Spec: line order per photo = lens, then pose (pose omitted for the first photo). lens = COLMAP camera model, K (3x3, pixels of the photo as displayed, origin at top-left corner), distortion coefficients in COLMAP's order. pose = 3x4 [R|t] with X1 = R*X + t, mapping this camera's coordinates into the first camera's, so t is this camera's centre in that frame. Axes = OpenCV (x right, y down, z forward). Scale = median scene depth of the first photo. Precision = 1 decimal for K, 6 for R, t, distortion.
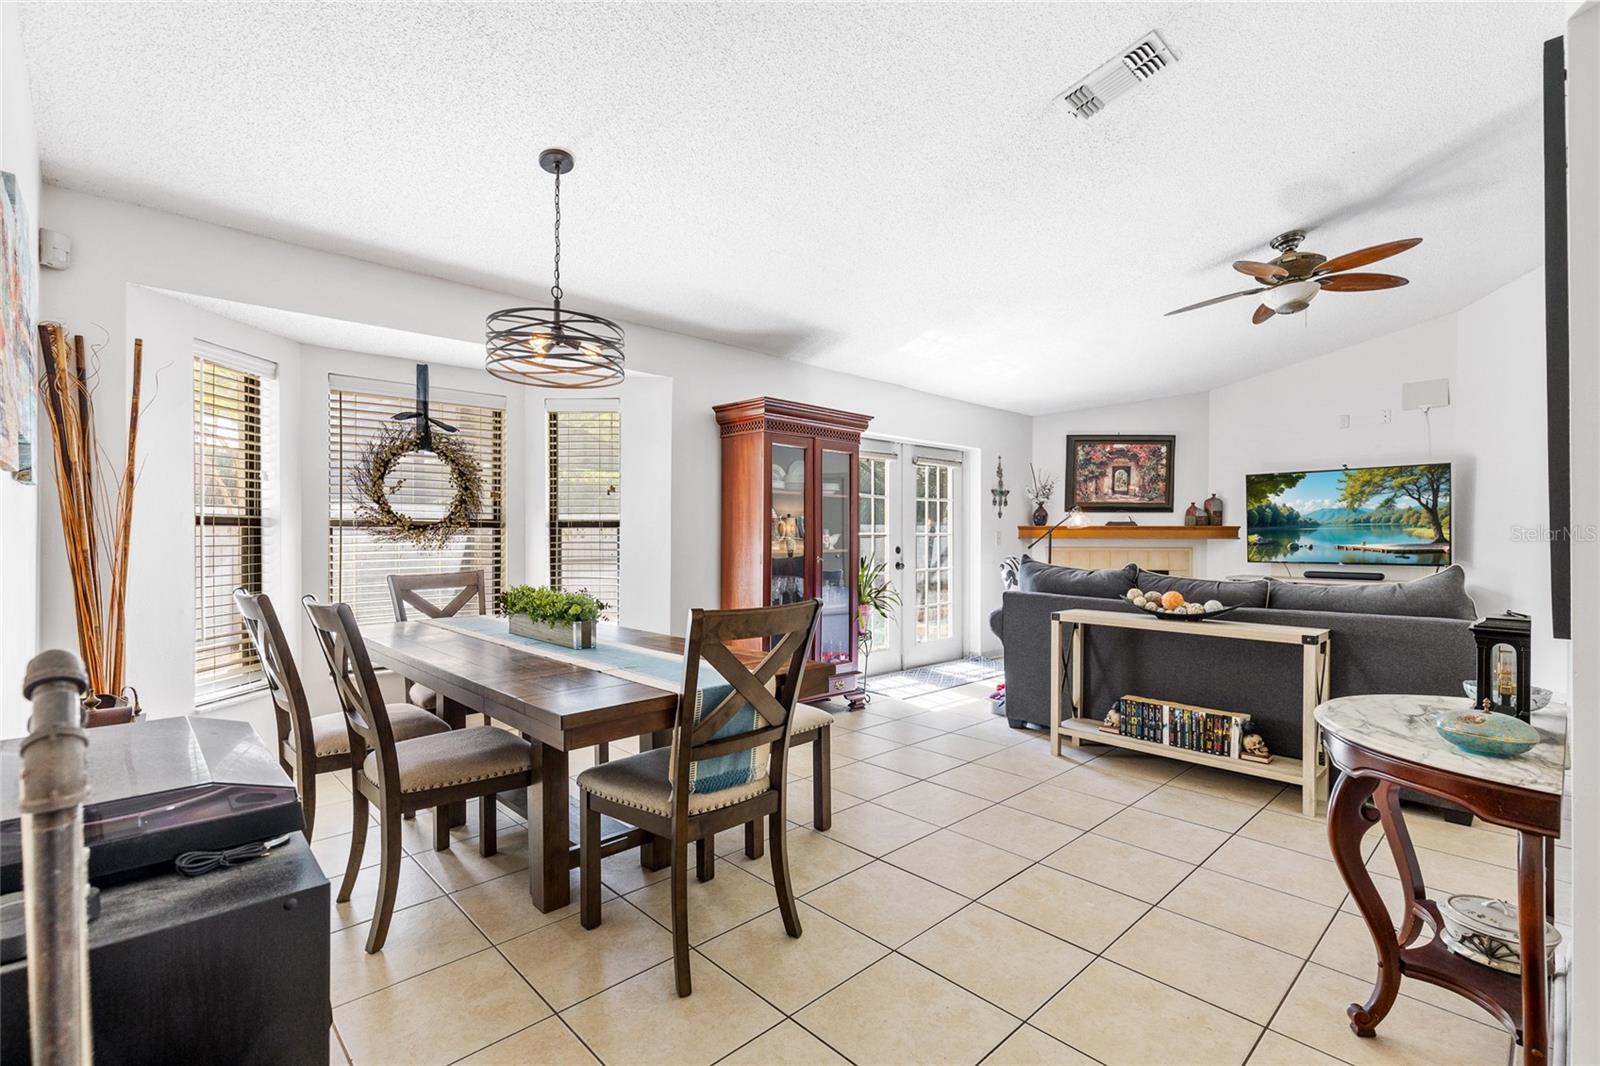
lens RADIAL K [[717.8, 0, 802.1], [0, 717.8, 541.2], [0, 0, 1]] dist [0.008848, -0.003320]
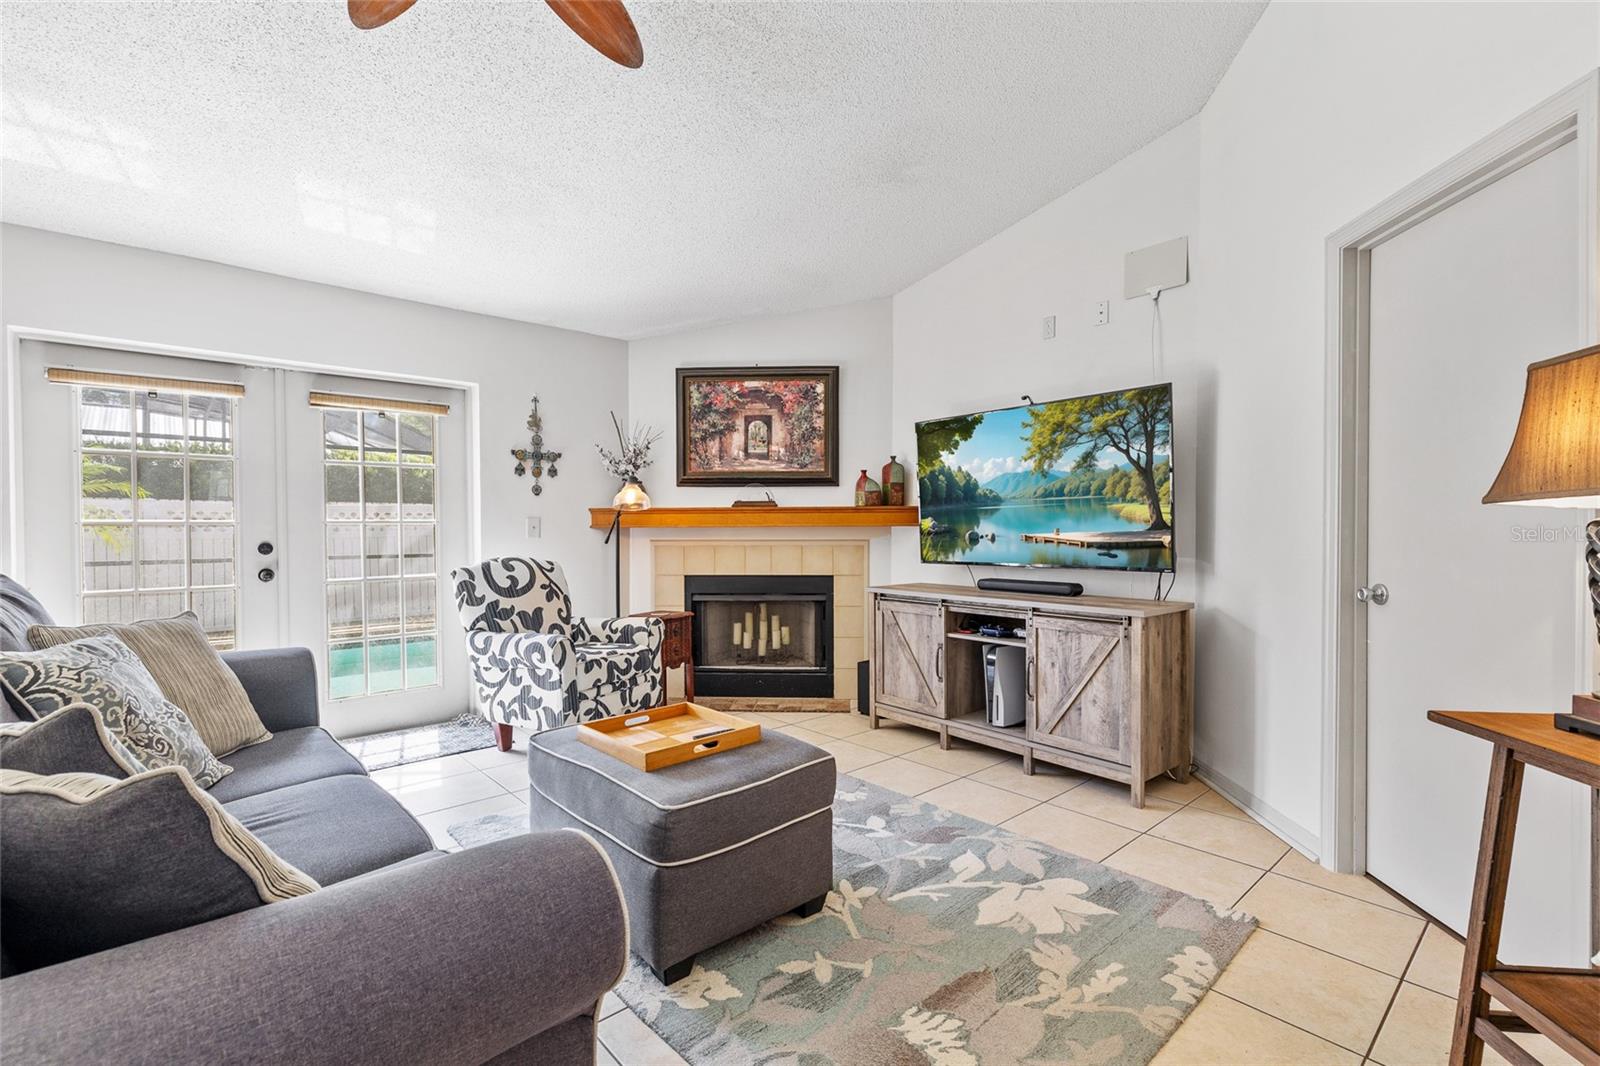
lens RADIAL K [[717.8, 0, 802.5], [0, 717.8, 536.3], [0, 0, 1]] dist [0.008848, -0.003320]
pose [[0.999417, -0.006989, -0.033427, 0.585132], [0.007137, 0.999965, 0.004328, 0.003070], [0.033395, -0.004564, 0.999432, 0.408528]]
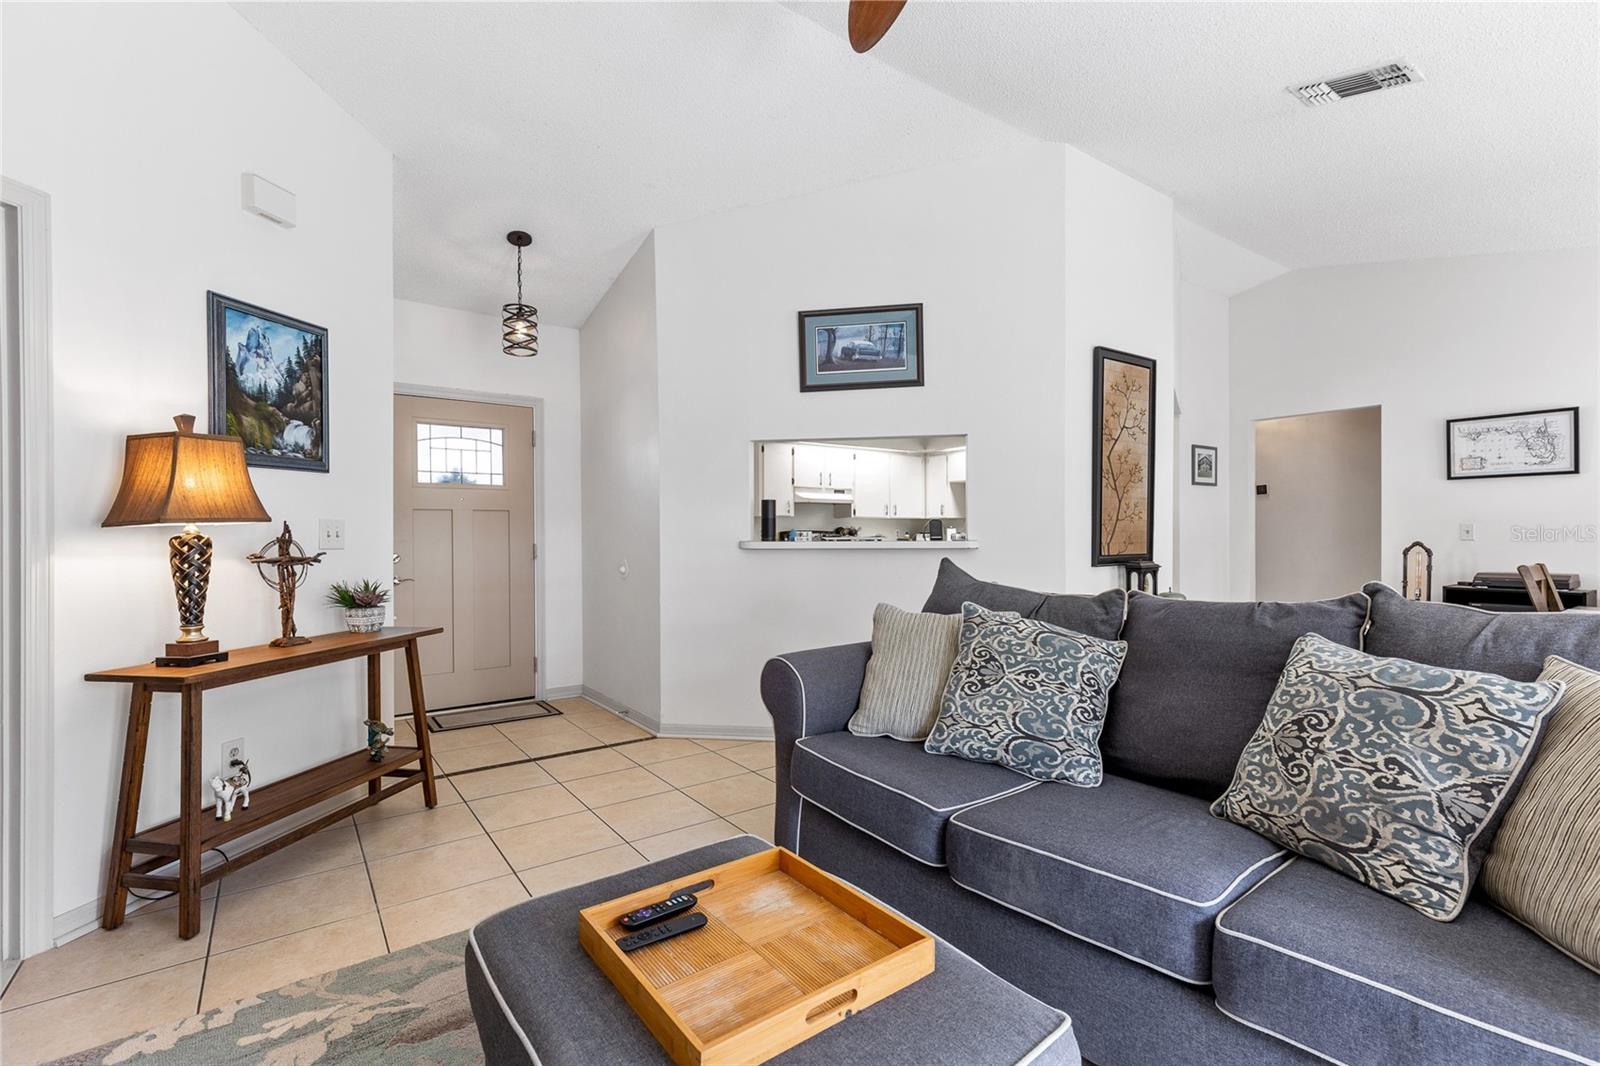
lens RADIAL K [[717.8, 0, 799.0], [0, 717.8, 537.0], [0, 0, 1]] dist [0.008848, -0.003320]
pose [[-0.990494, -0.001347, 0.137550, 0.470869], [0.000784, 0.999881, 0.015436, -0.003110], [-0.137555, 0.015398, -0.990374, 0.932338]]
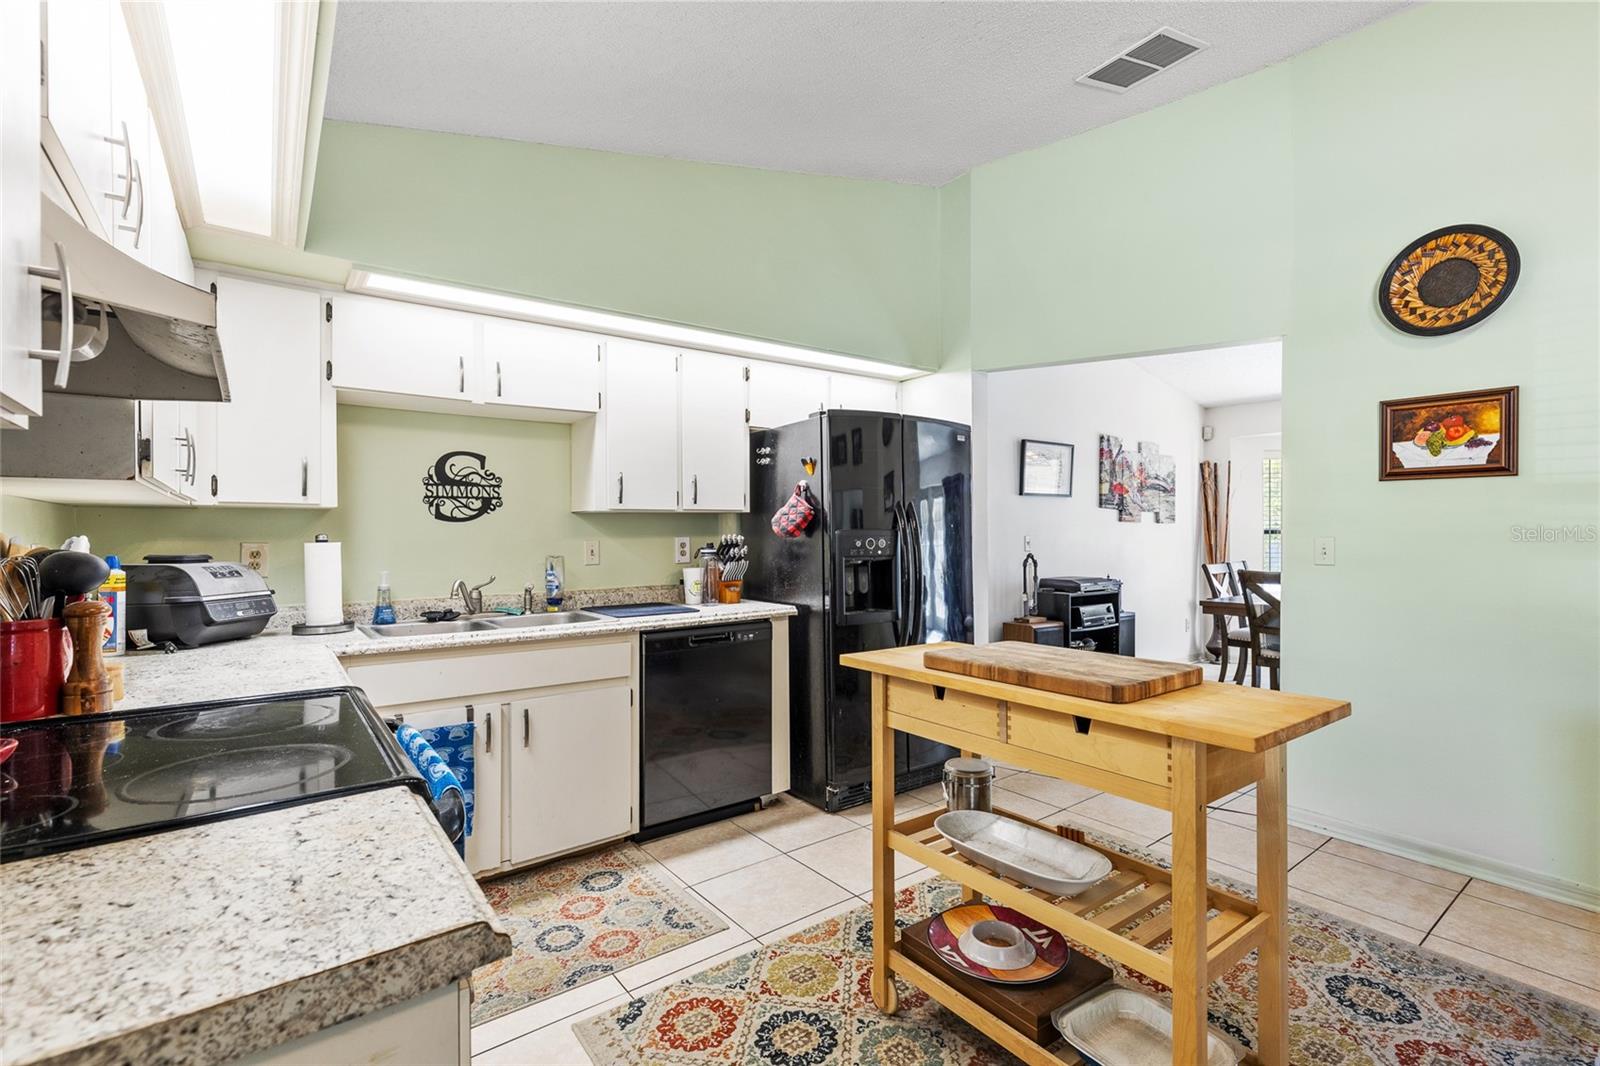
lens RADIAL K [[717.8, 0, 801.2], [0, 717.8, 538.1], [0, 0, 1]] dist [0.008848, -0.003320]
pose [[-0.118095, 0.001179, -0.993002, 0.734429], [-0.006424, 0.999977, 0.001952, -0.002763], [0.992982, 0.006610, -0.118085, -0.075177]]
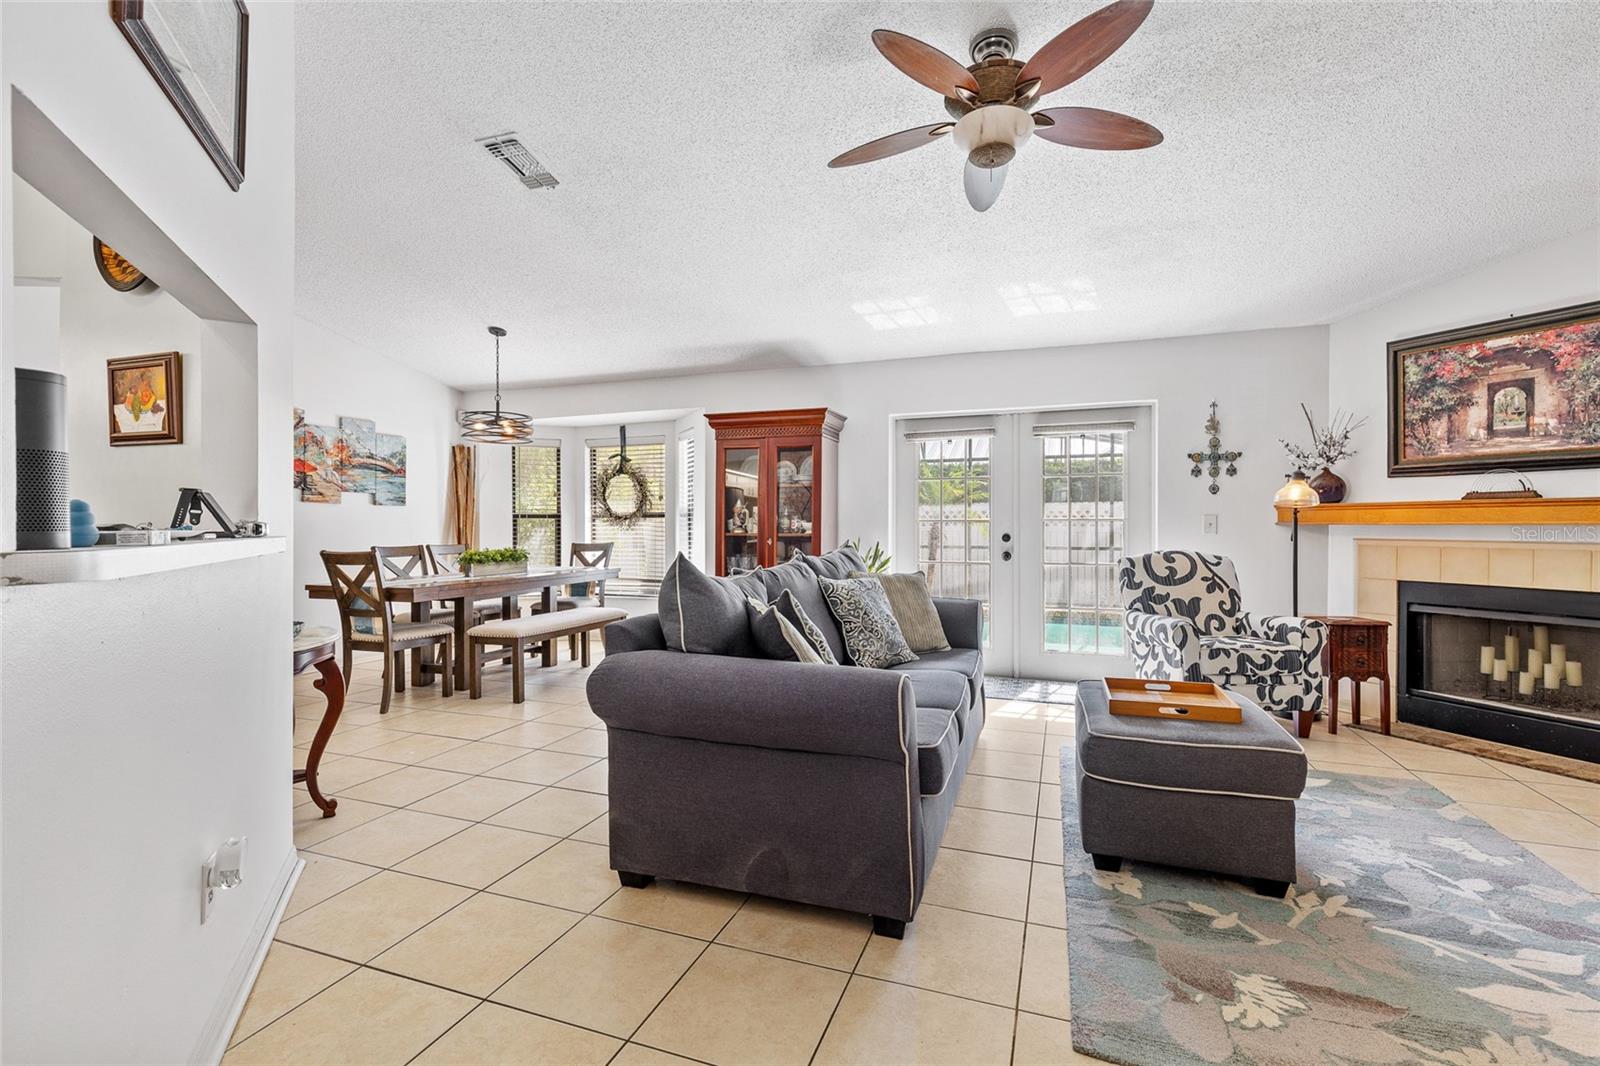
lens RADIAL K [[717.8, 0, 801.3], [0, 717.8, 531.0], [0, 0, 1]] dist [0.008848, -0.003320]
pose [[0.442610, 0.004323, -0.896704, 0.785374], [-0.006852, 0.999975, 0.001439, 0.004527], [0.896688, 0.005507, 0.442628, 0.383623]]
